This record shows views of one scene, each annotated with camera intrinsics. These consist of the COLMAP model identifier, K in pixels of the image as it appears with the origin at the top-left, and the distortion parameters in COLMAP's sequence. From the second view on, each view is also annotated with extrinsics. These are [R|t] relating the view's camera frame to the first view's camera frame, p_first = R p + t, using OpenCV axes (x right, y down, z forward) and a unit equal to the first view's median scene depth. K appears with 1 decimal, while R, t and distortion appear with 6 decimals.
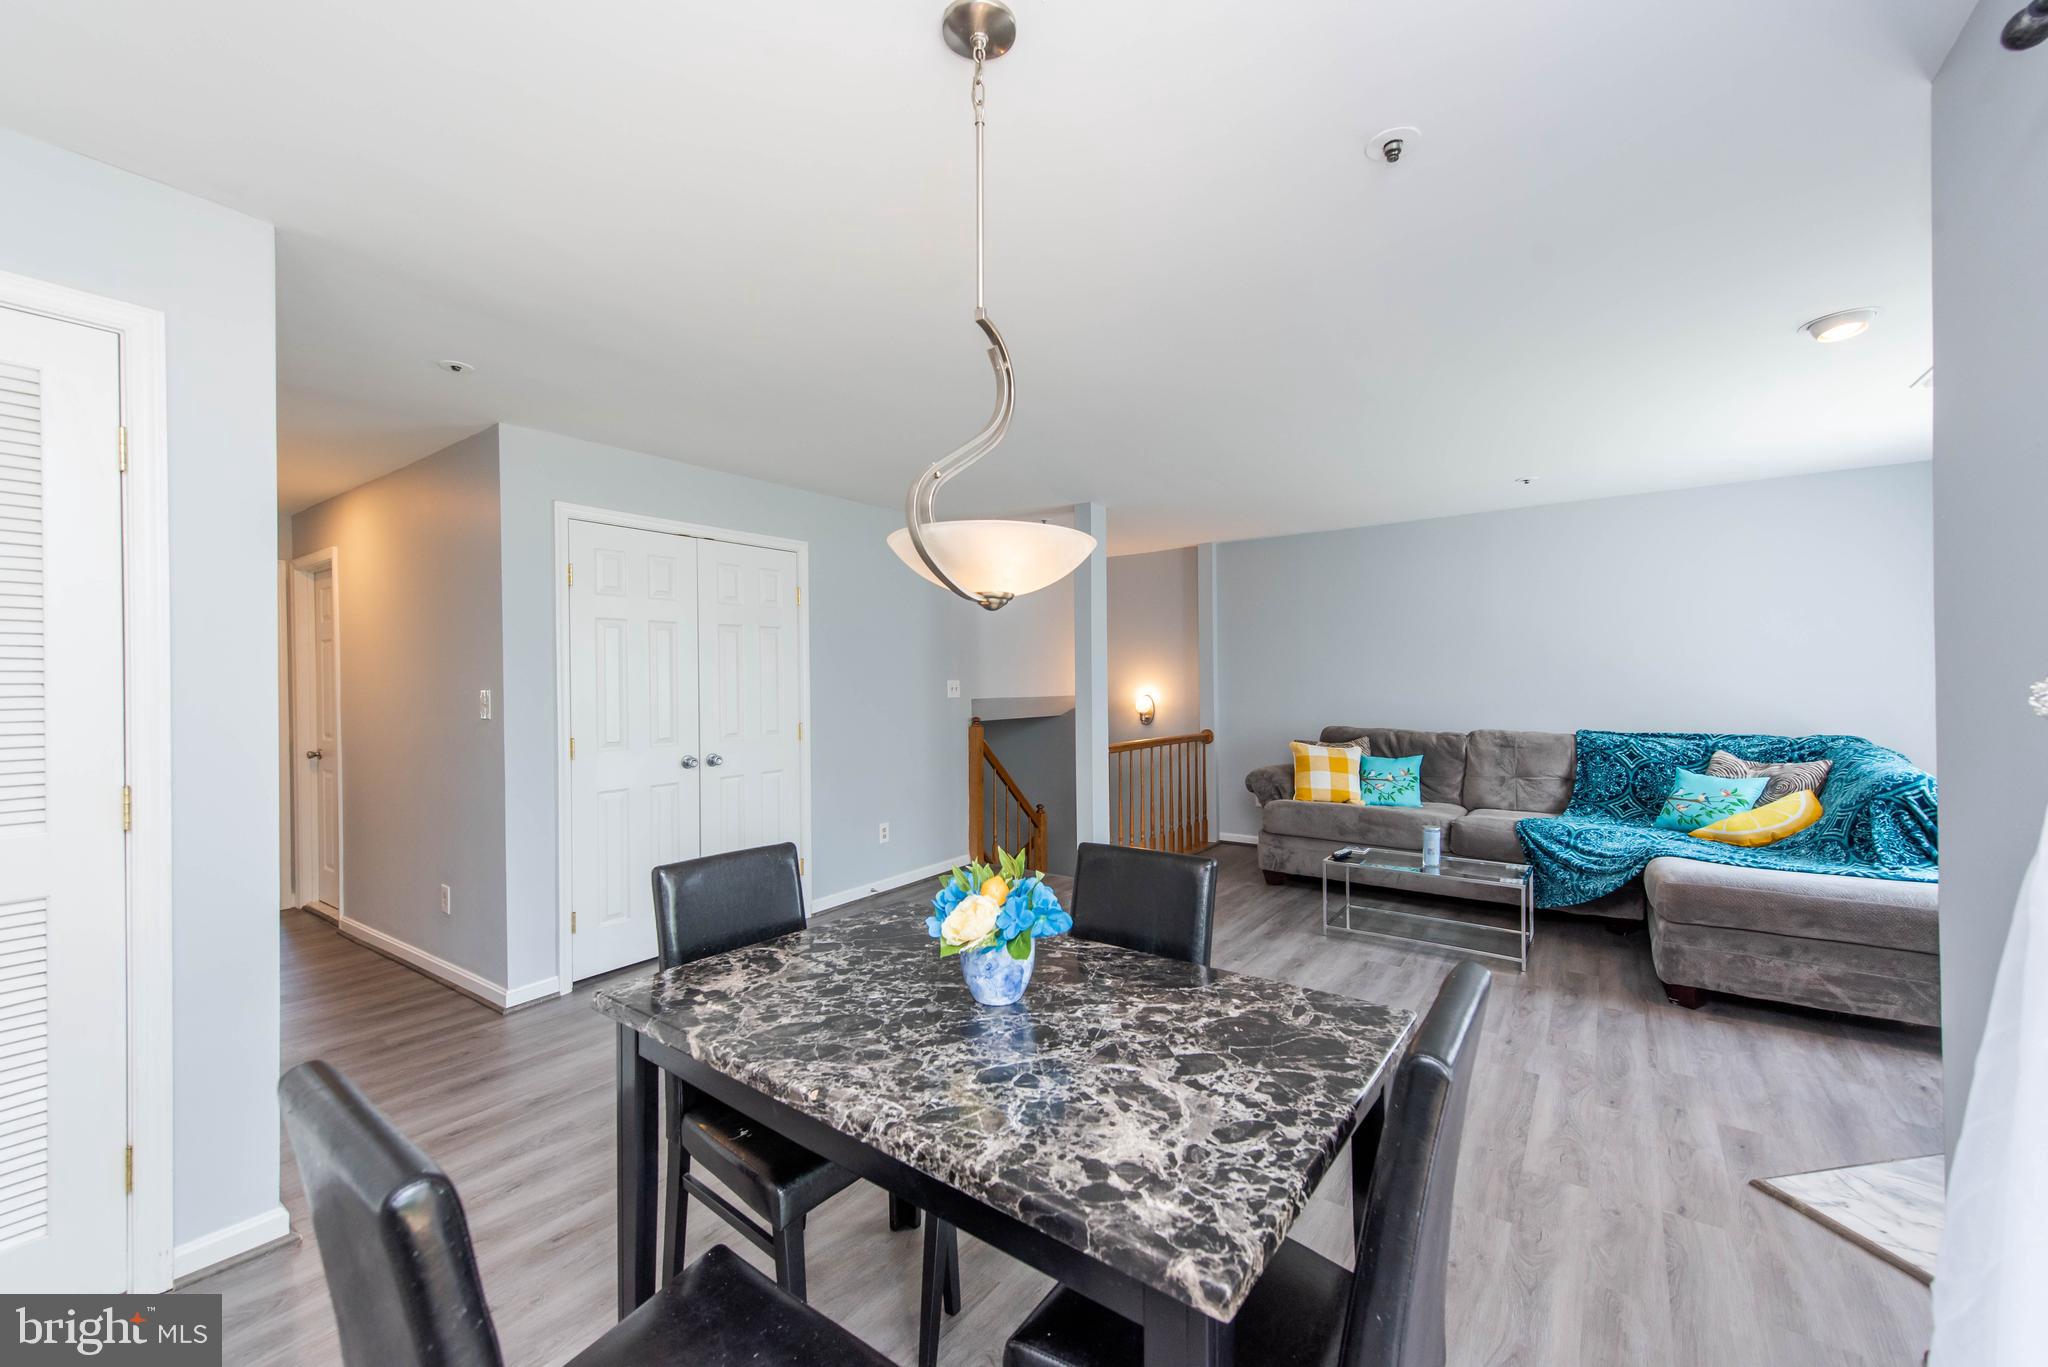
lens RADIAL K [[802.0, 0, 1030.2], [0, 802.0, 682.1], [0, 0, 1]] dist [0.019674, -0.005729]
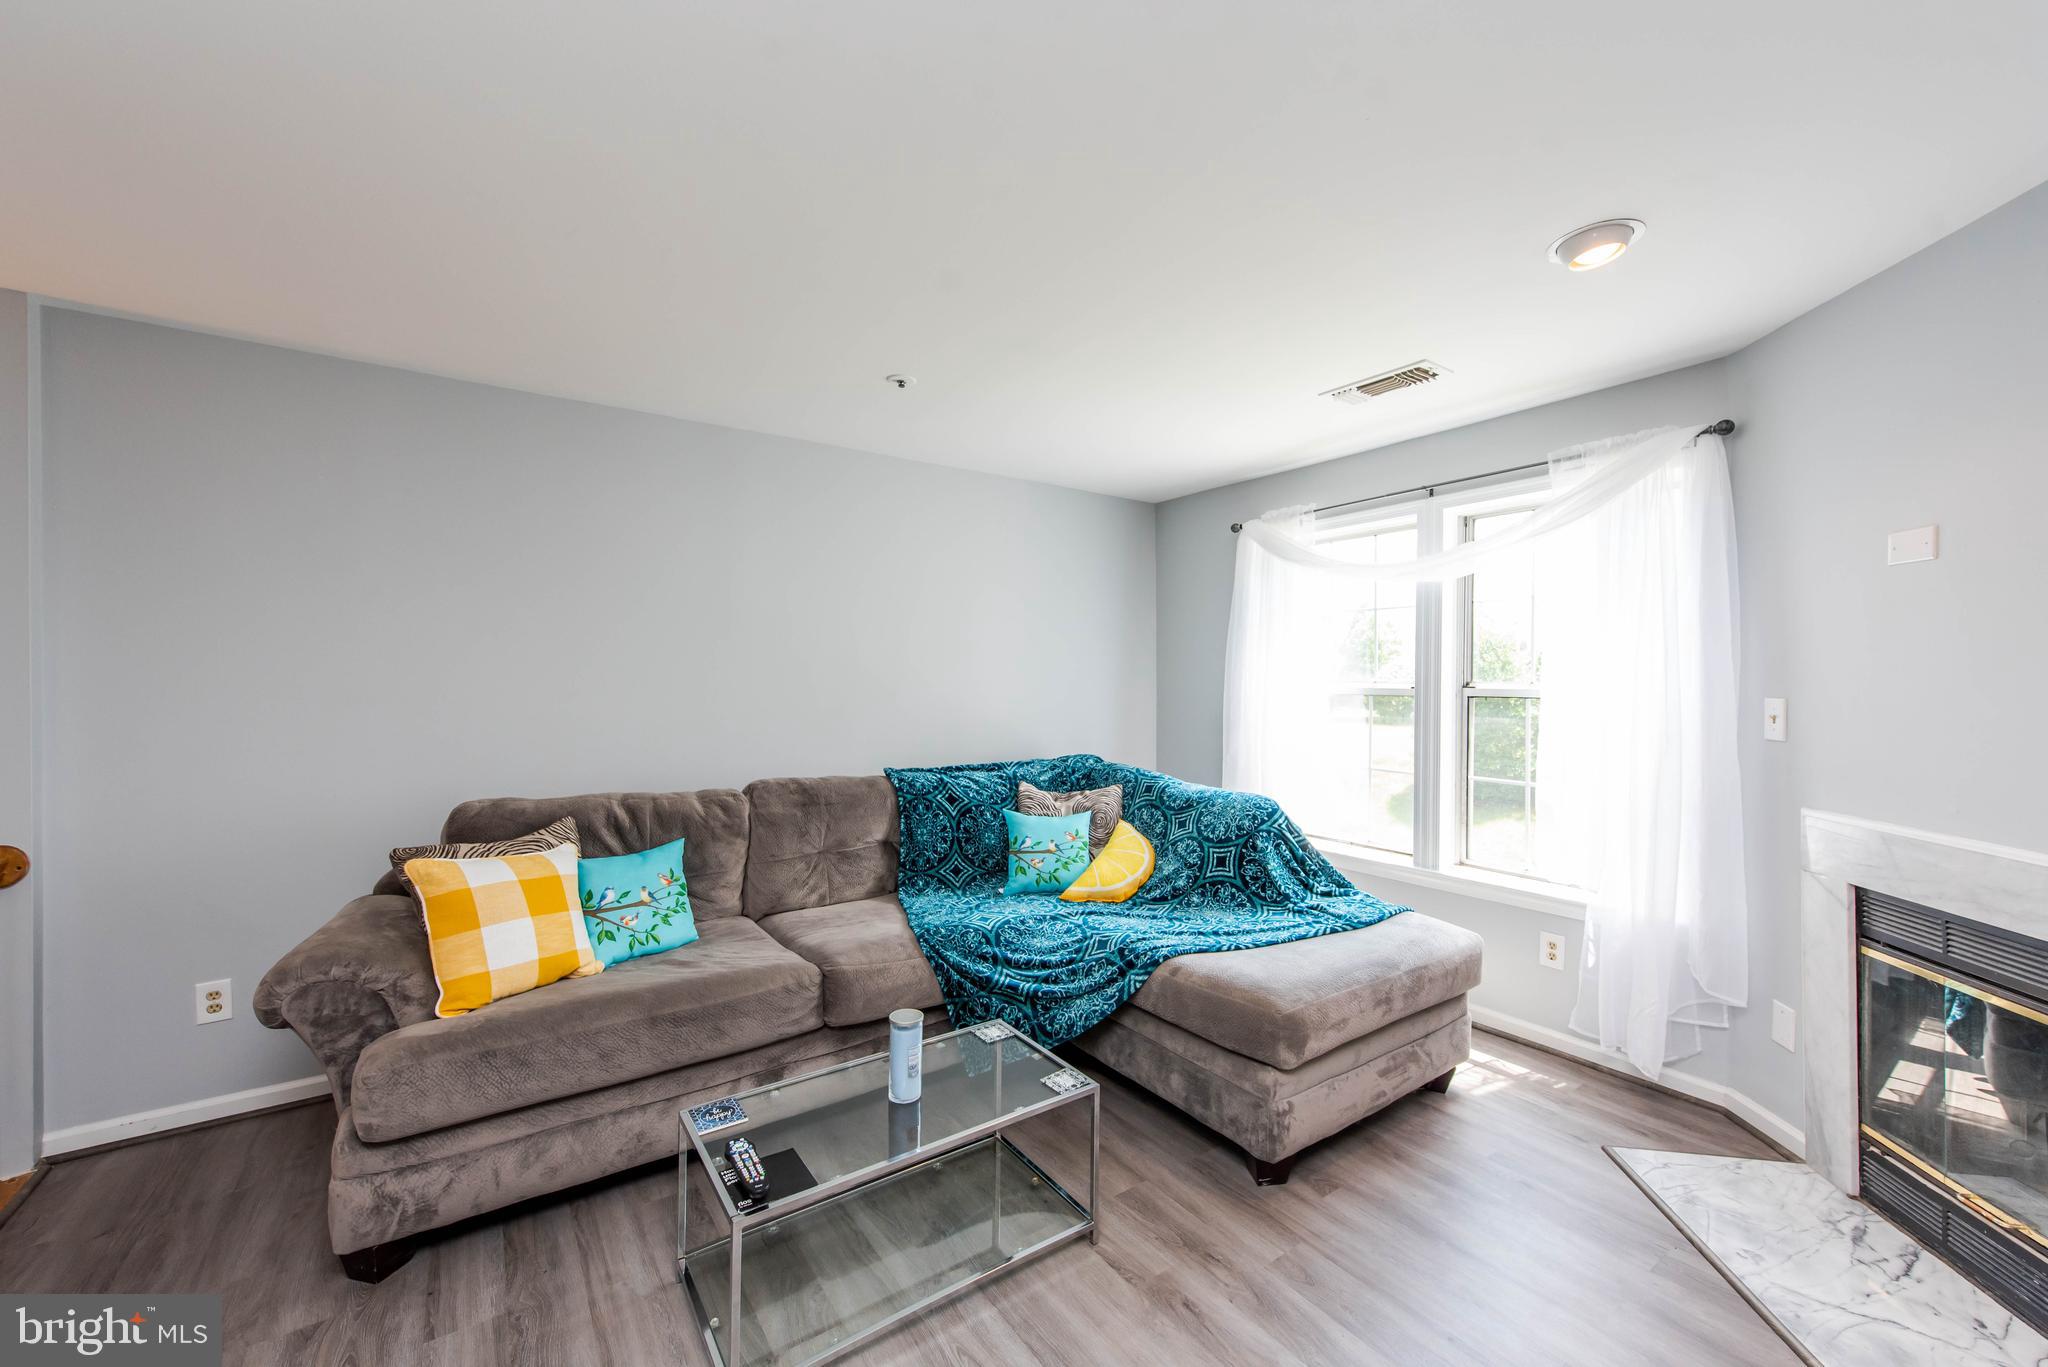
lens RADIAL K [[802.0, 0, 1030.2], [0, 802.0, 682.1], [0, 0, 1]] dist [0.019674, -0.005729]
pose [[0.329900, 0.008341, 0.943979, 0.062367], [-0.006348, 0.999958, -0.006618, -0.014188], [-0.943994, -0.003809, 0.329939, 0.707229]]
